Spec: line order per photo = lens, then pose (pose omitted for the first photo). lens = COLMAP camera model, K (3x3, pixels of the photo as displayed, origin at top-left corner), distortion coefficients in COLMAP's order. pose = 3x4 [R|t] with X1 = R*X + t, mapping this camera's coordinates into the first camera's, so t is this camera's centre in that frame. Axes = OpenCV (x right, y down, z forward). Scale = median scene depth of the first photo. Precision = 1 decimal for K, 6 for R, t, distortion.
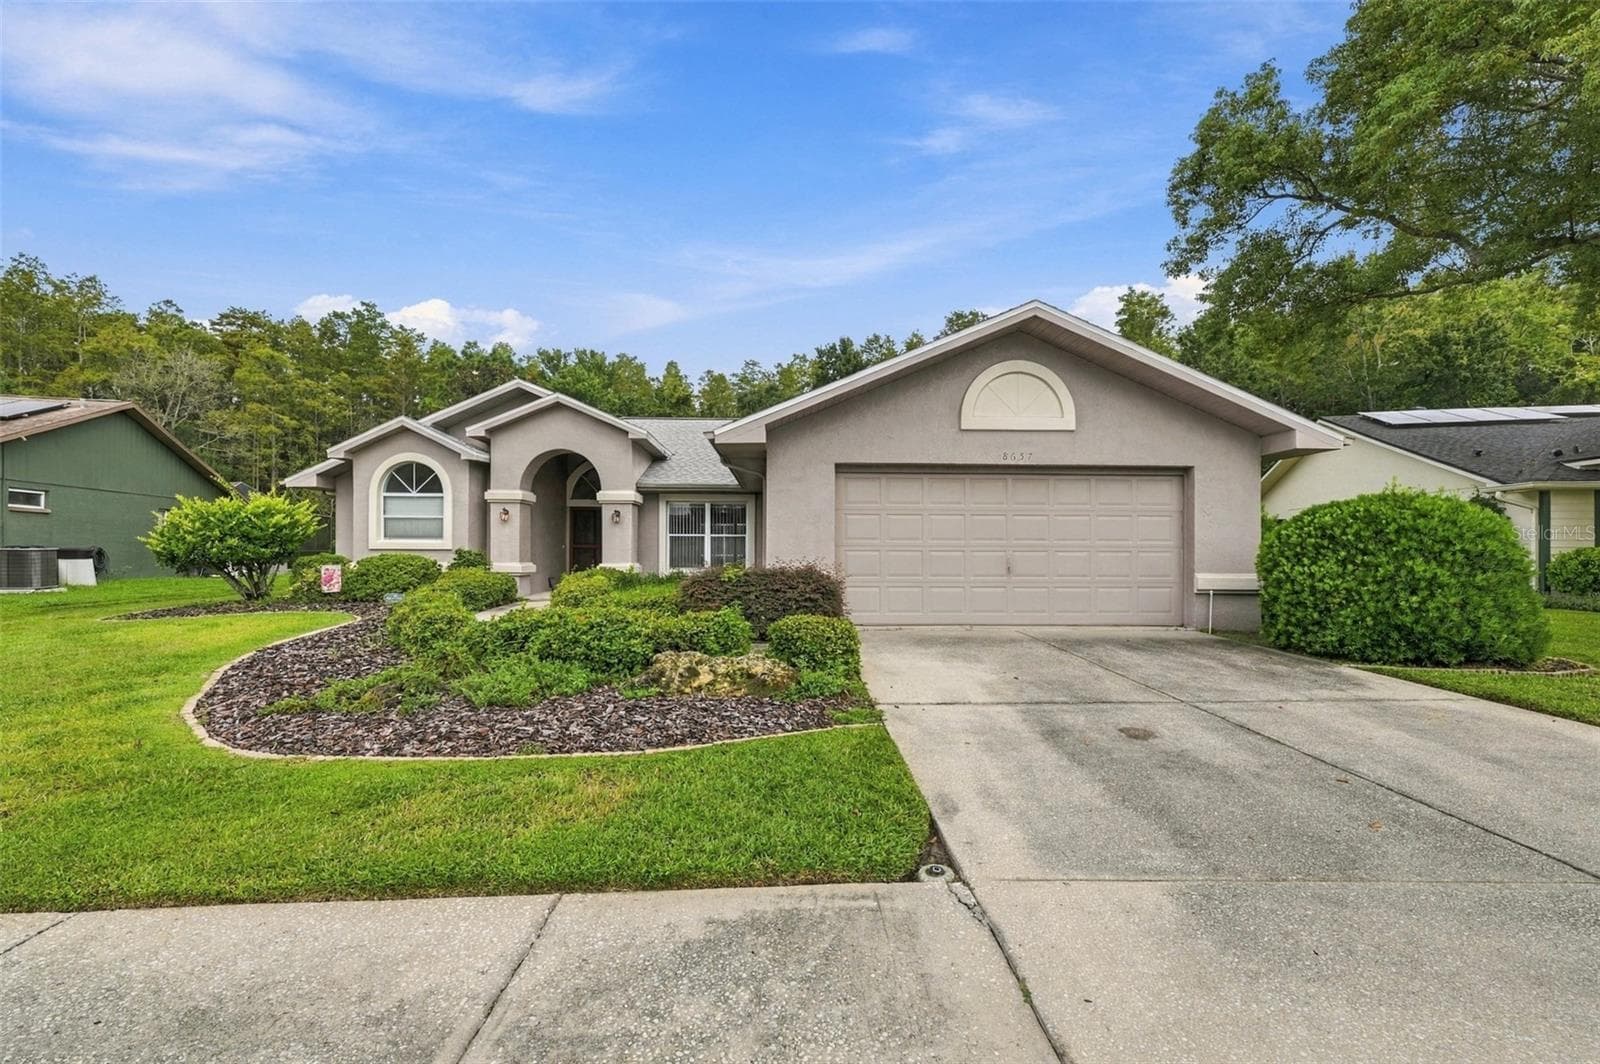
lens RADIAL K [[636.8, 0, 801.1], [0, 636.8, 541.1], [0, 0, 1]] dist [0.000406, 0.000089]
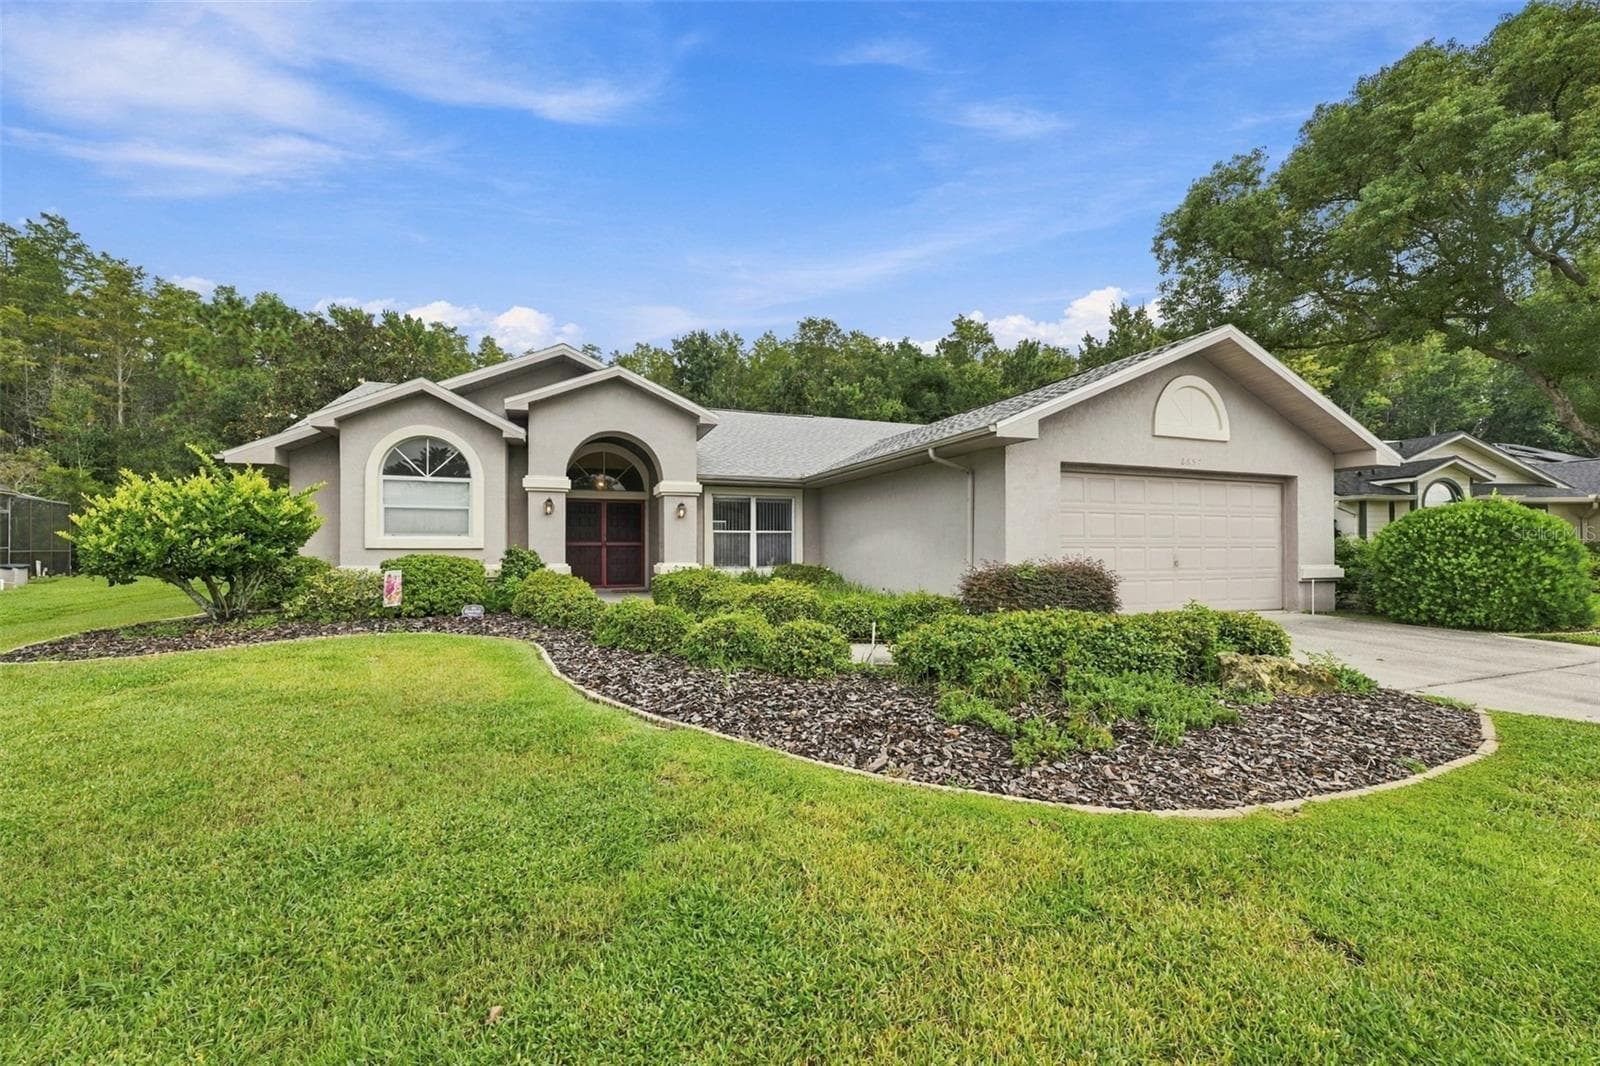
lens RADIAL K [[629.8, 0, 800.0], [0, 629.8, 533.0], [0, 0, 1]] dist [0.000303, -0.000178]
pose [[0.946088, 0.002374, 0.323902, -0.427564], [-0.000312, 0.999979, -0.006417, -0.001268], [-0.323911, 0.005970, 0.946069, 0.117344]]
